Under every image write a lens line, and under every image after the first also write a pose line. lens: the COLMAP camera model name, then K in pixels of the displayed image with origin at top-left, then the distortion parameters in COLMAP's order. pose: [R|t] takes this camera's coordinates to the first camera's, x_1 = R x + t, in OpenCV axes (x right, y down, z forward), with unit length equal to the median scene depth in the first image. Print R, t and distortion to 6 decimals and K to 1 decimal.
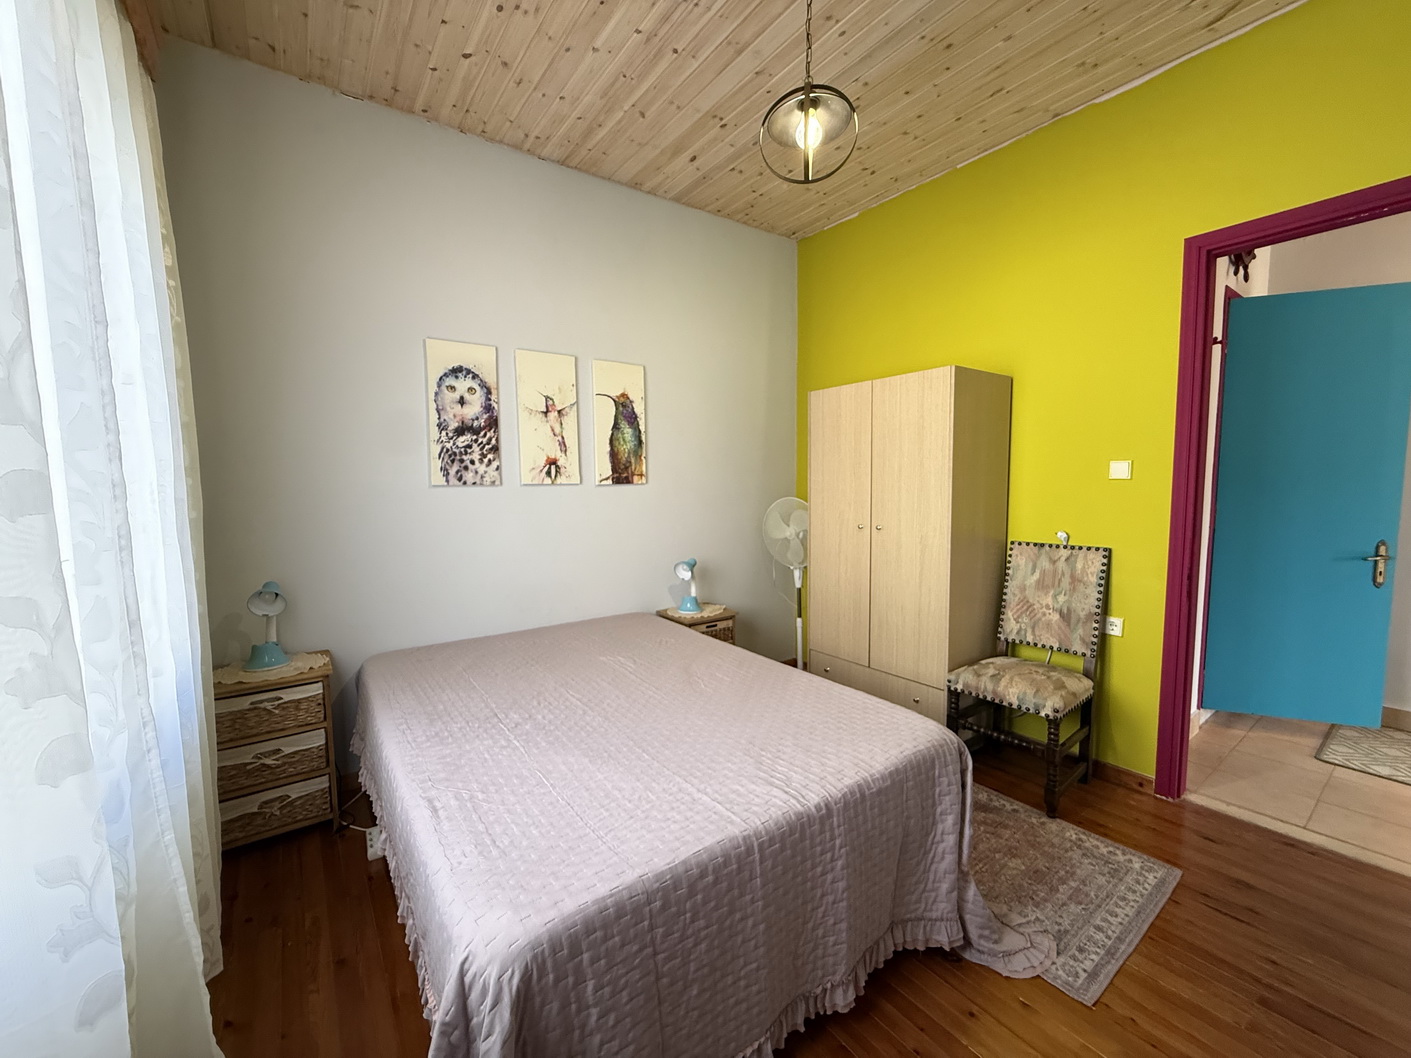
lens RADIAL K [[561.3, 0, 703.7], [0, 561.3, 531.1], [0, 0, 1]] dist [-0.000020, -0.000080]
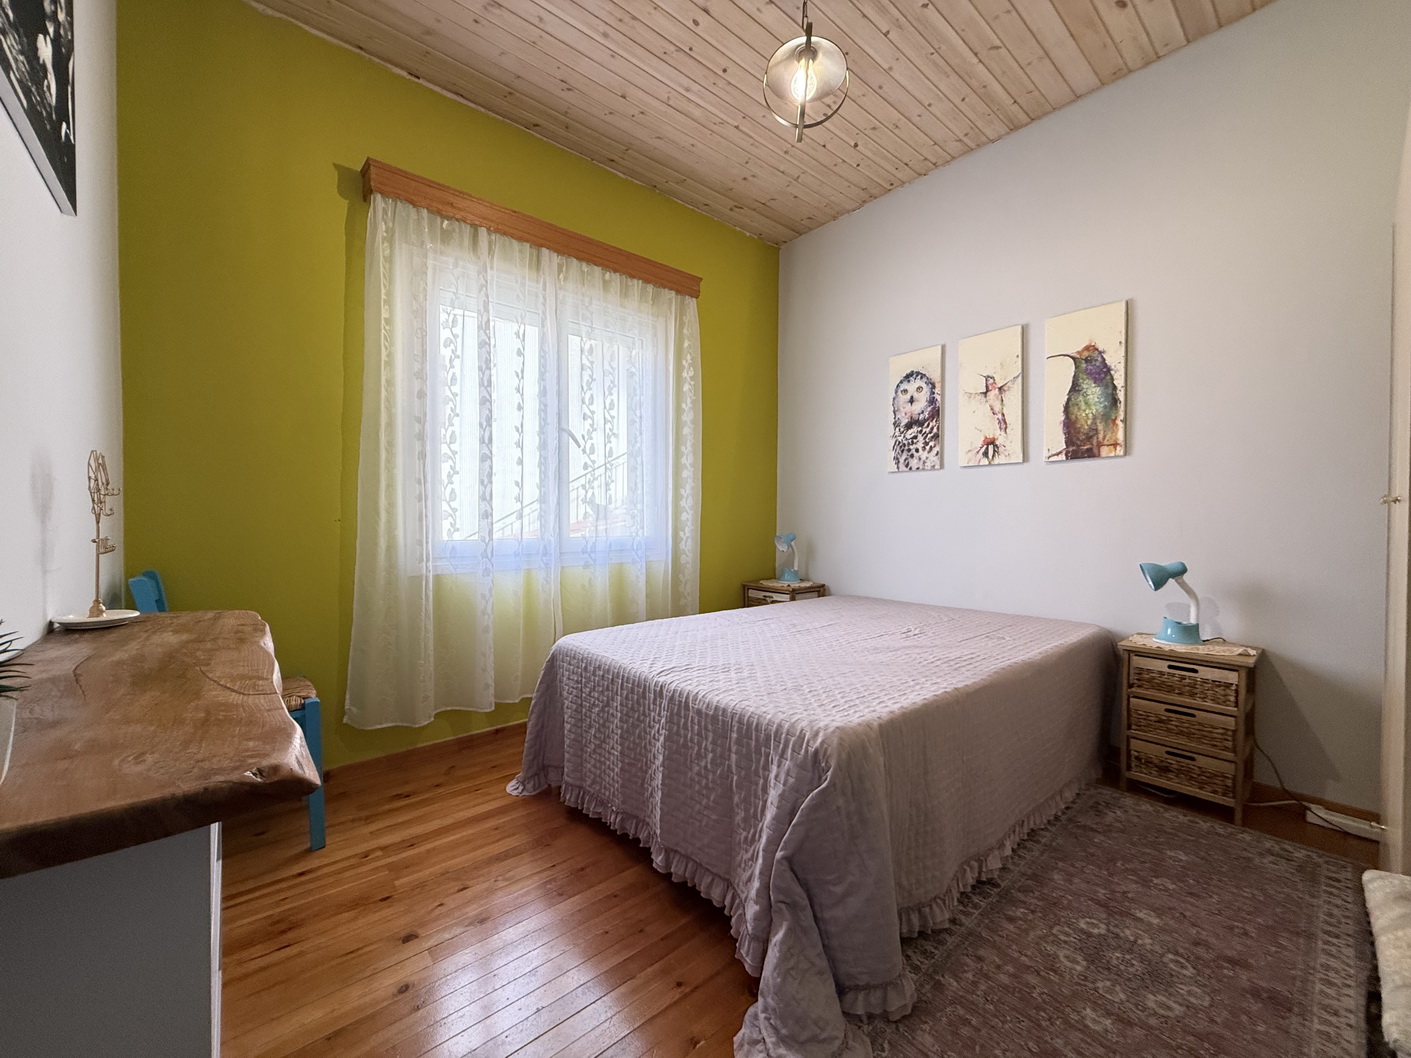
lens RADIAL K [[561.3, 0, 703.7], [0, 561.3, 531.1], [0, 0, 1]] dist [-0.000020, -0.000080]
pose [[0.082721, 0.029850, -0.996126, 0.707949], [-0.087792, 0.995883, 0.022552, 0.055892], [0.992698, 0.085587, 0.085001, 0.469923]]
